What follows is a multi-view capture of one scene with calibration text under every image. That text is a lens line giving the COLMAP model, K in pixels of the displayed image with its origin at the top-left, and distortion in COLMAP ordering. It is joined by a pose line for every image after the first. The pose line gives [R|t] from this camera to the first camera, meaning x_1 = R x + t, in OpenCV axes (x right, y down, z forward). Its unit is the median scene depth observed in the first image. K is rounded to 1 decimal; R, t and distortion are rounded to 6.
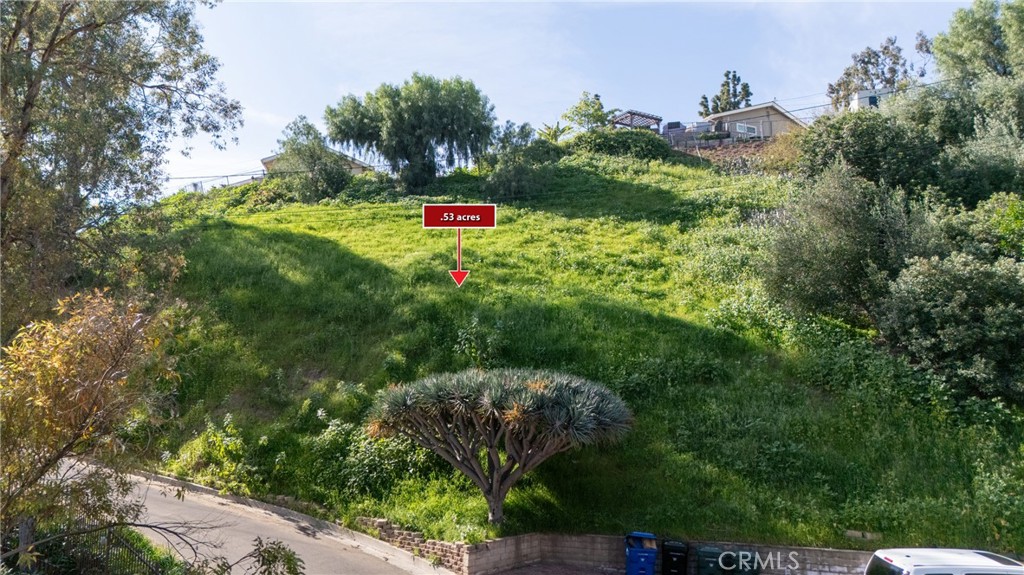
lens RADIAL K [[754.7, 0, 515.8], [0, 754.7, 282.9], [0, 0, 1]] dist [0.081779, -0.077095]
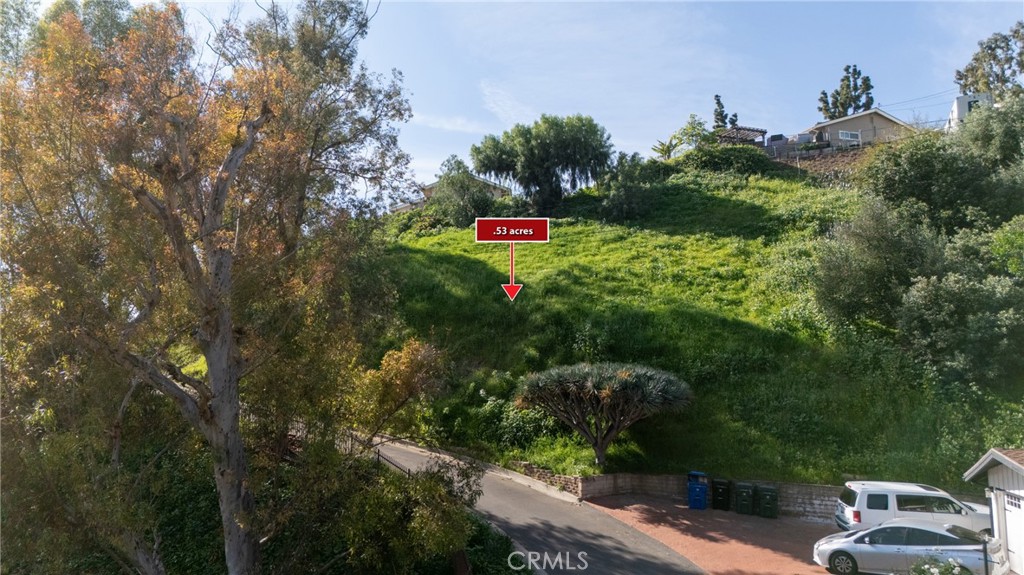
lens RADIAL K [[752.0, 0, 512.0], [0, 752.0, 287.5], [0, 0, 1]] dist [0.071992, -0.069154]
pose [[0.982755, -0.021532, -0.183653, 0.043373], [0.026032, 0.999416, 0.022126, -0.037802], [0.183069, -0.026525, 0.982742, -0.254339]]
